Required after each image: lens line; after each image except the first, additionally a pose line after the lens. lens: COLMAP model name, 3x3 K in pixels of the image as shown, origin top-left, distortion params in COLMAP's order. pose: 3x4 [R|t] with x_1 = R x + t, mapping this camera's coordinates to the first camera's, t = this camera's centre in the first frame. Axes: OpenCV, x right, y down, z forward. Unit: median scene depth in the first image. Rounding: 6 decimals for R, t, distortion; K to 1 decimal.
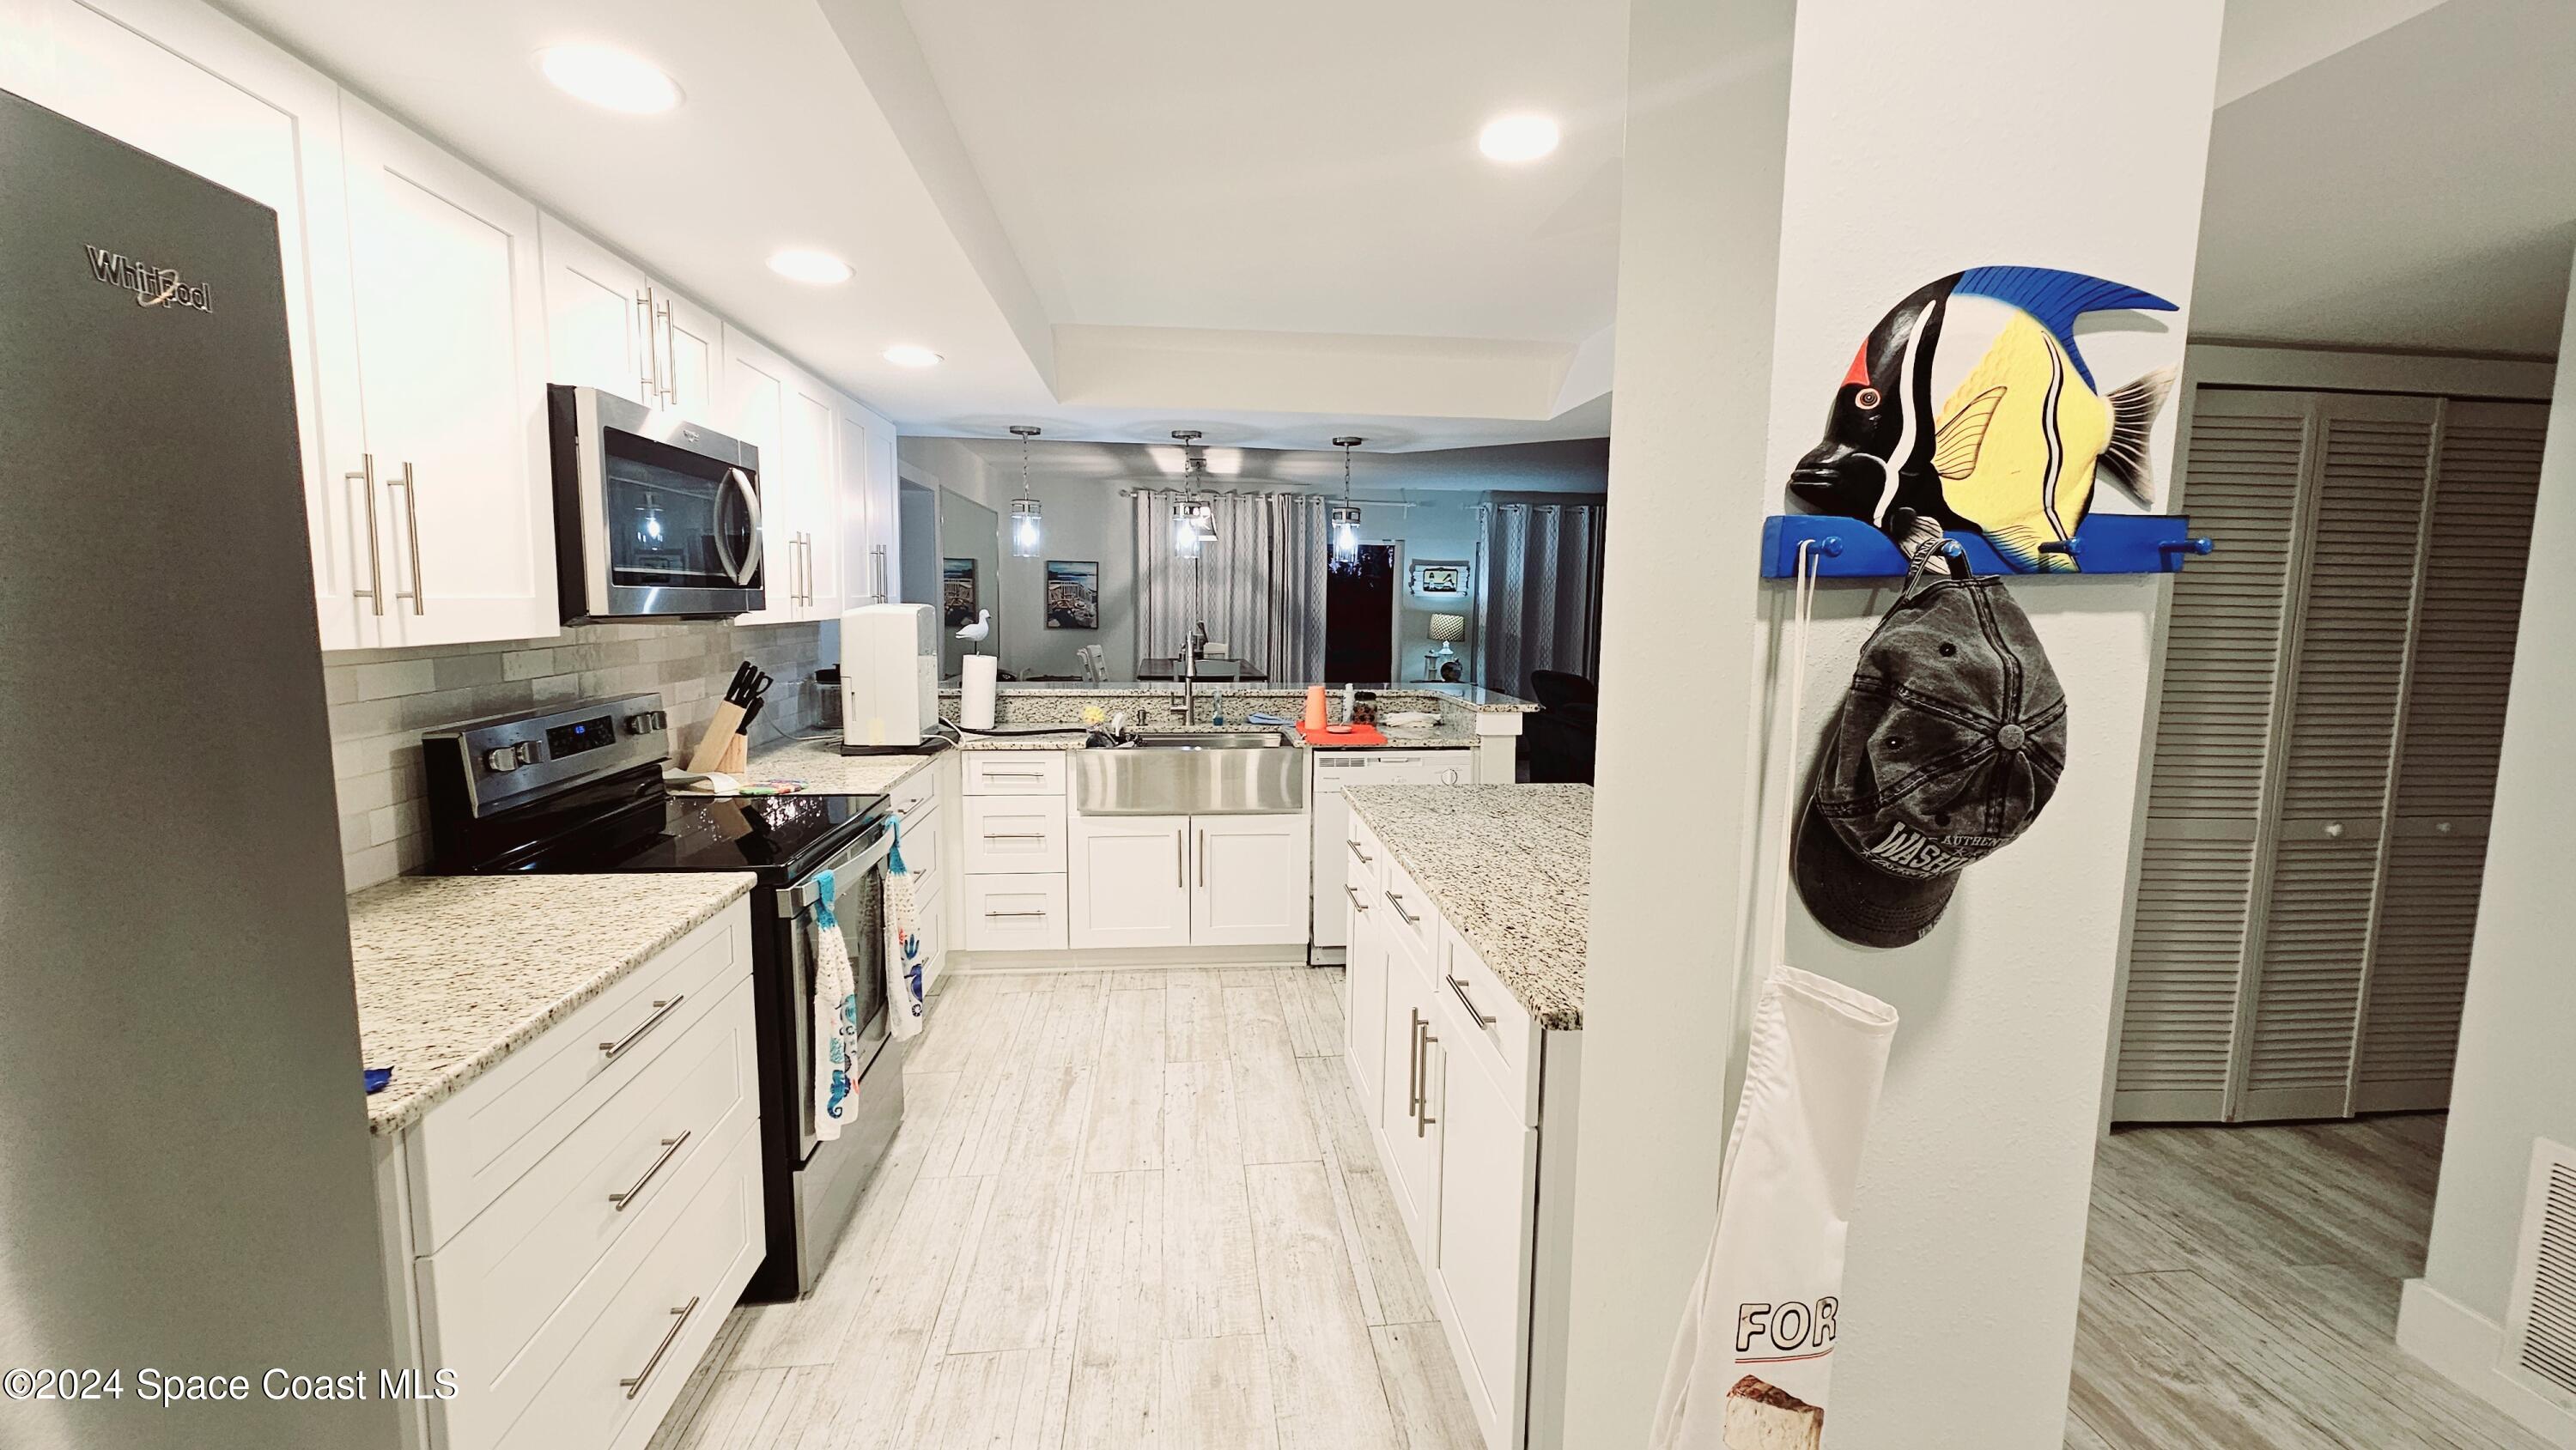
lens RADIAL K [[1049.3, 0, 1279.2], [0, 1049.3, 722.5], [0, 0, 1]] dist [-0.001172, 0.000033]
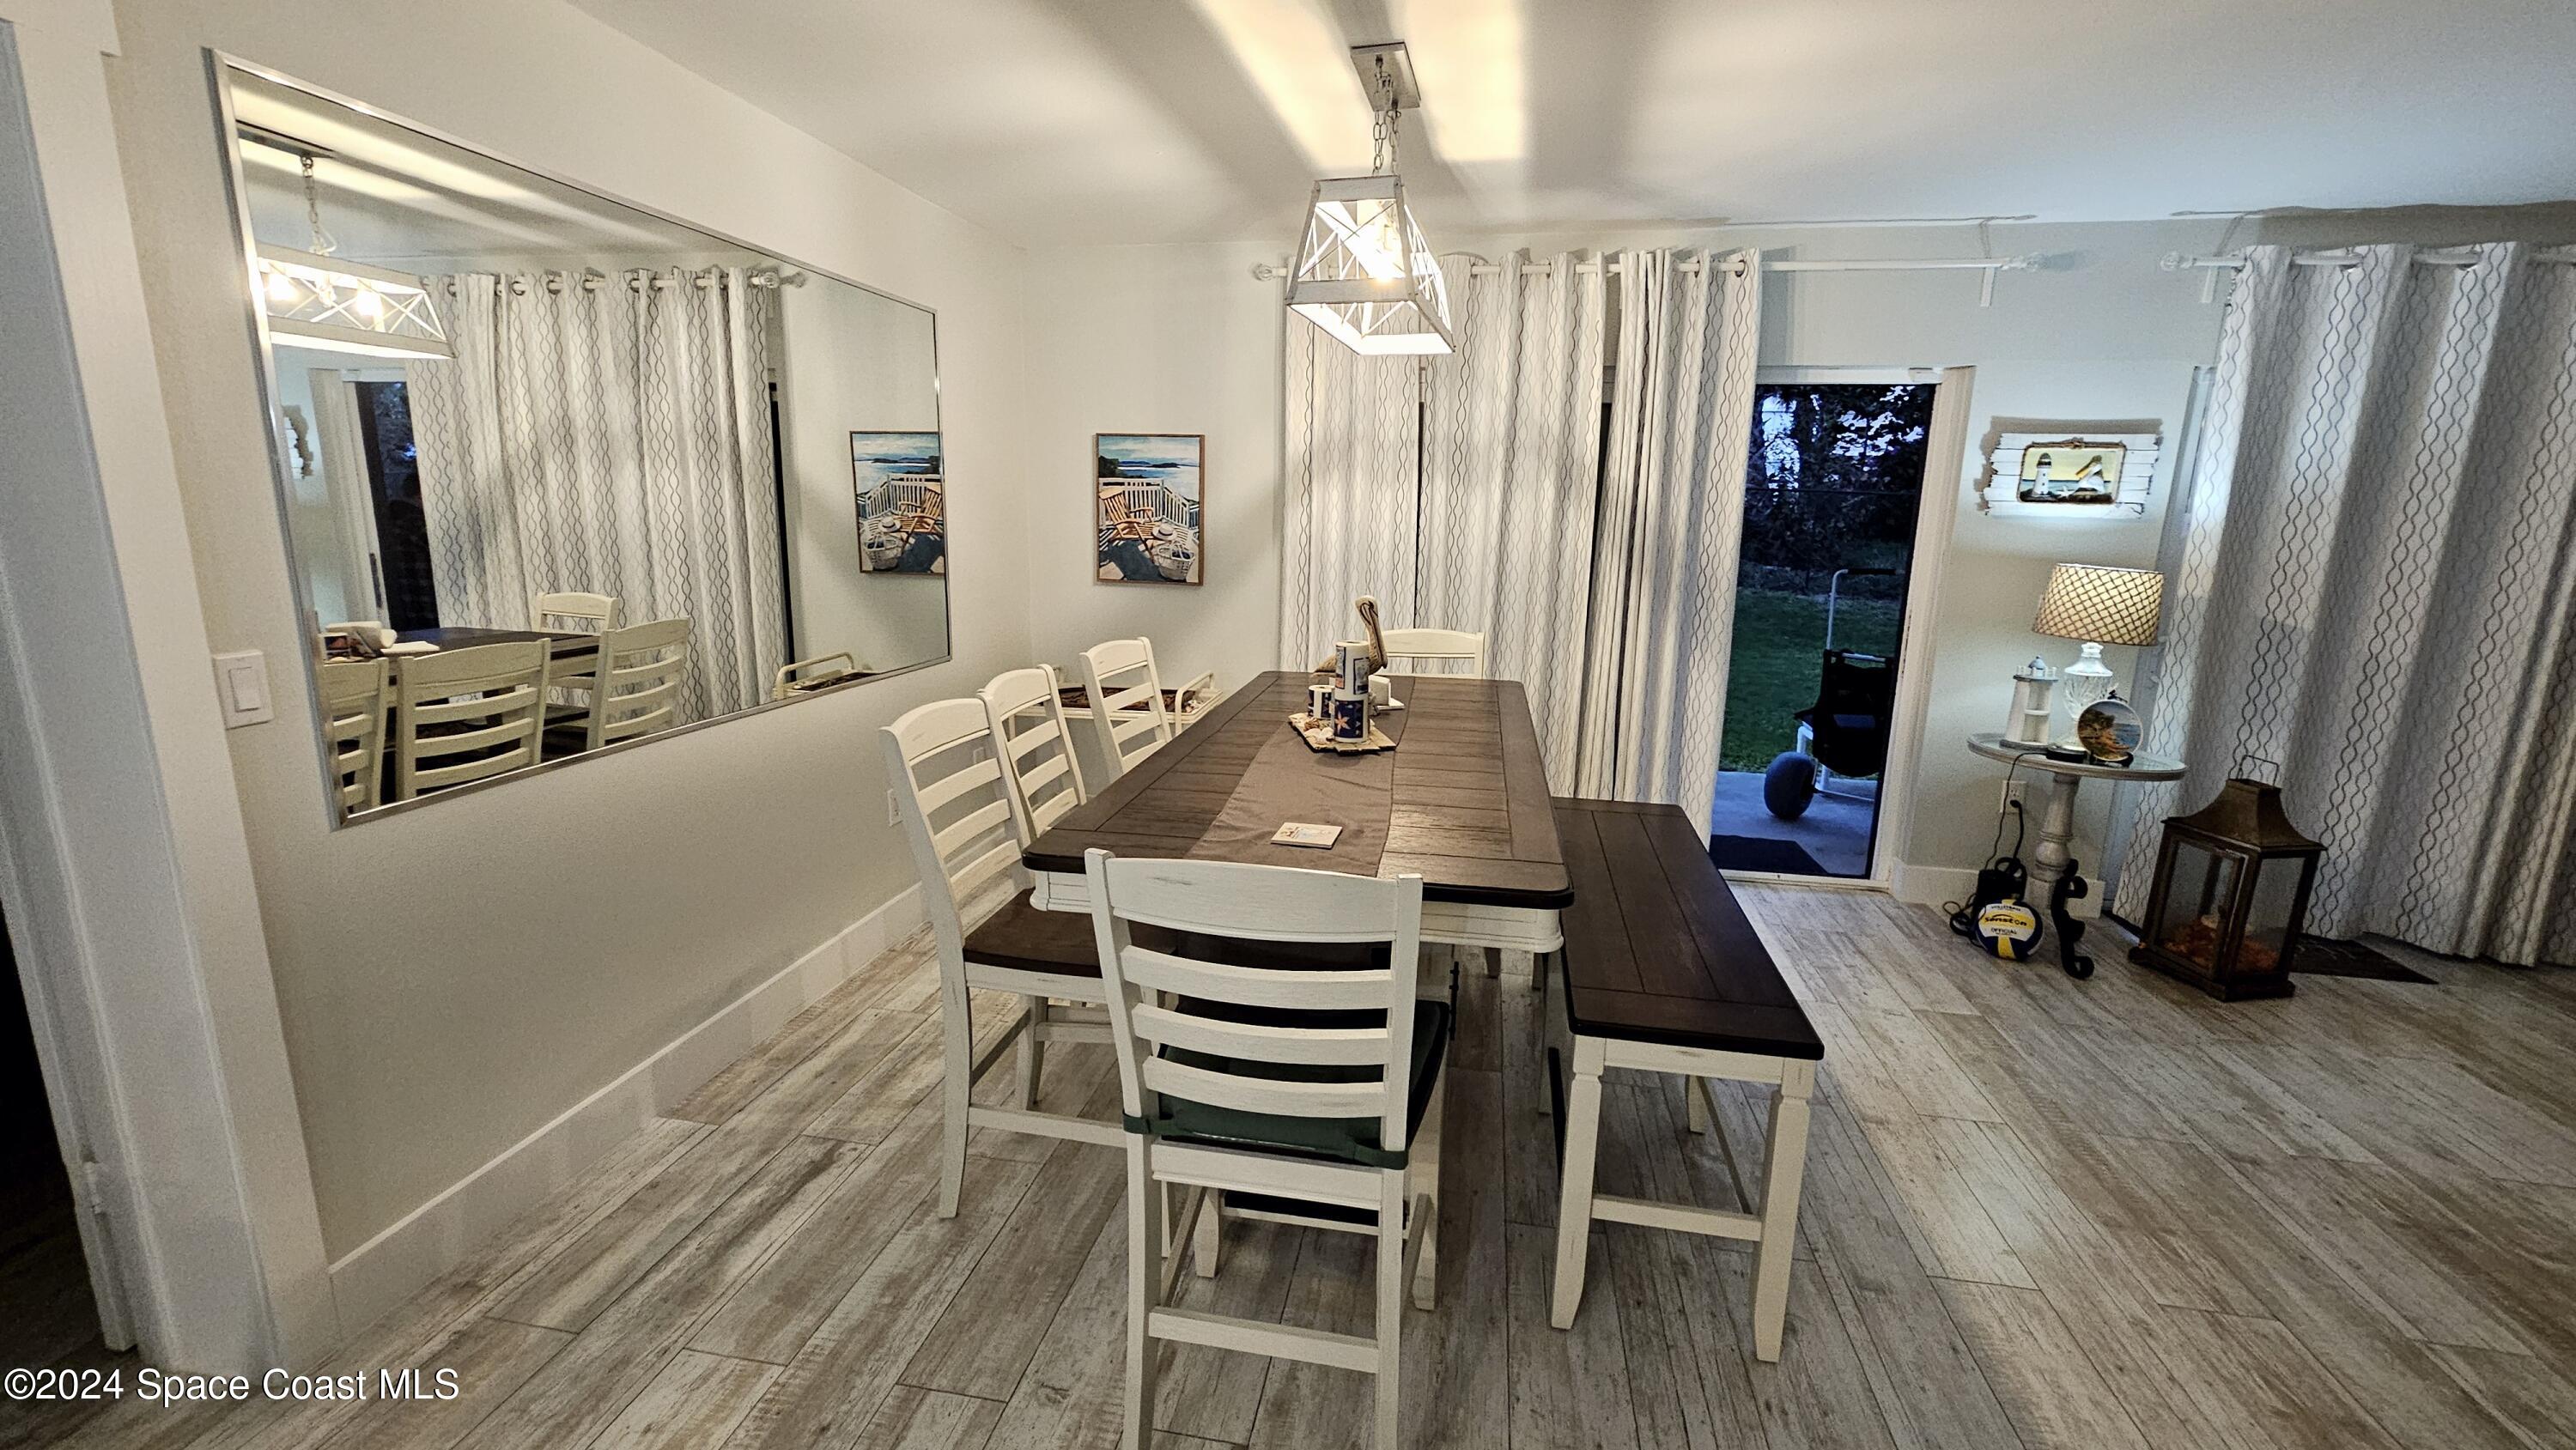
lens RADIAL K [[1049.3, 0, 1292.2], [0, 1049.3, 725.6], [0, 0, 1]] dist [-0.001172, 0.000033]
pose [[0.956836, 0.060703, -0.284219, -0.002127], [-0.035797, 0.995113, 0.092022, -0.071844], [0.288417, -0.077876, 0.954333, 0.569479]]
